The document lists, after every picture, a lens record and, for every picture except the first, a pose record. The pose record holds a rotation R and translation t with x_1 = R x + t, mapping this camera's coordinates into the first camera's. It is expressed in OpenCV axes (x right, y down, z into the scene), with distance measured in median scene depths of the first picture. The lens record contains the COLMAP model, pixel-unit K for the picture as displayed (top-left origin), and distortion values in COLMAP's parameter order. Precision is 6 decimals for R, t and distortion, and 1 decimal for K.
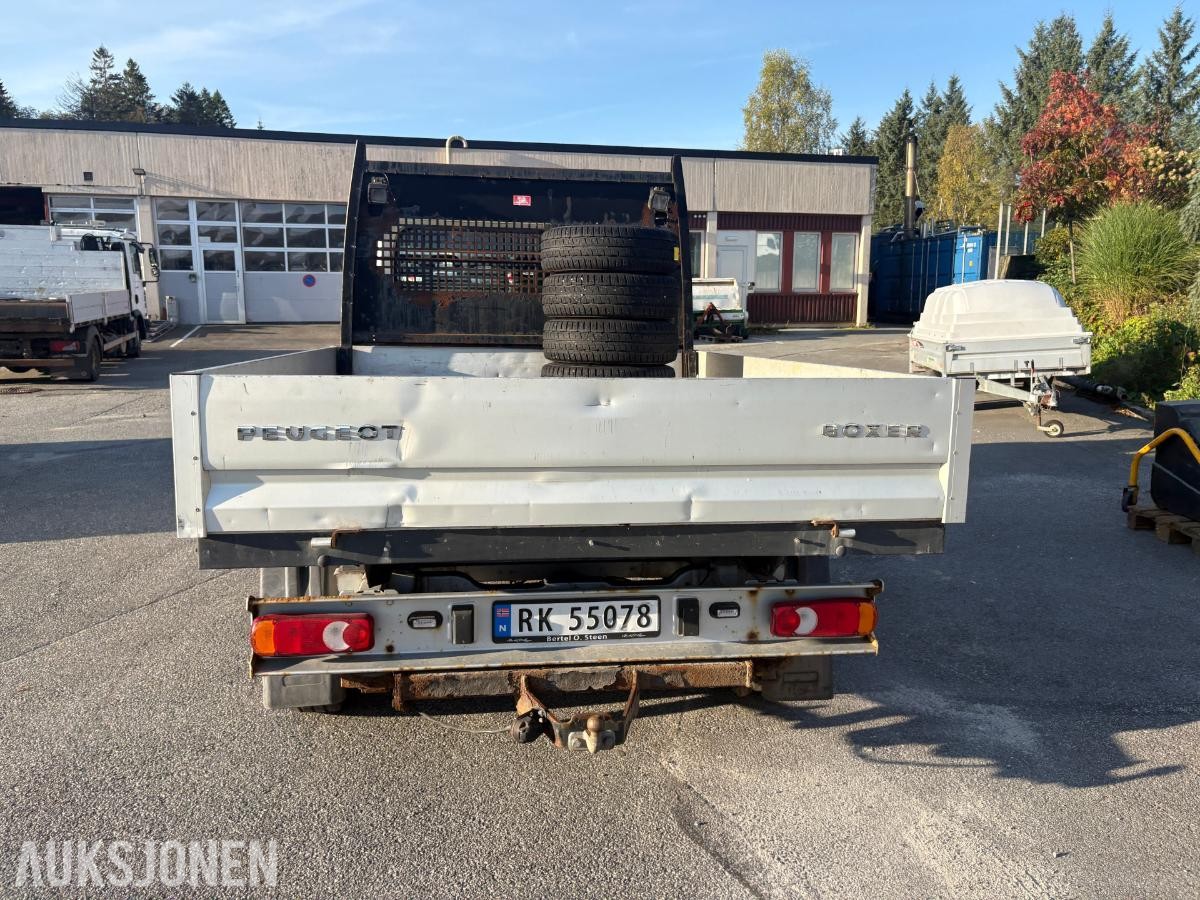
lens RADIAL K [[903.3, 0, 597.8], [0, 903.3, 460.6], [0, 0, 1]] dist [0.044420, -0.046958]
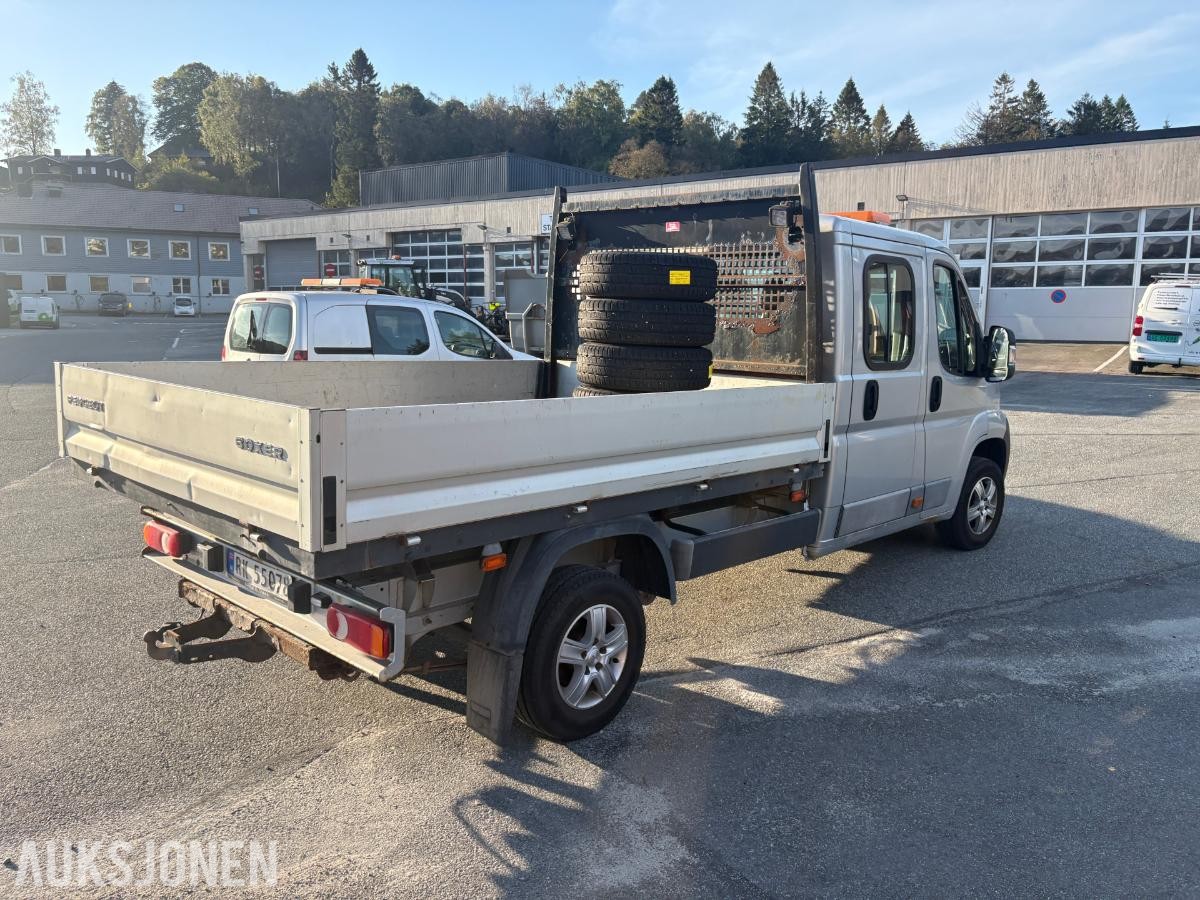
lens RADIAL K [[911.4, 0, 600.0], [0, 911.4, 450.0], [0, 0, 1]] dist [0.046198, -0.049955]
pose [[0.624638, 0.122252, -0.771285, 0.693600], [-0.144202, 0.988742, 0.039935, -0.065704], [0.767485, 0.086276, 0.635235, 0.298983]]
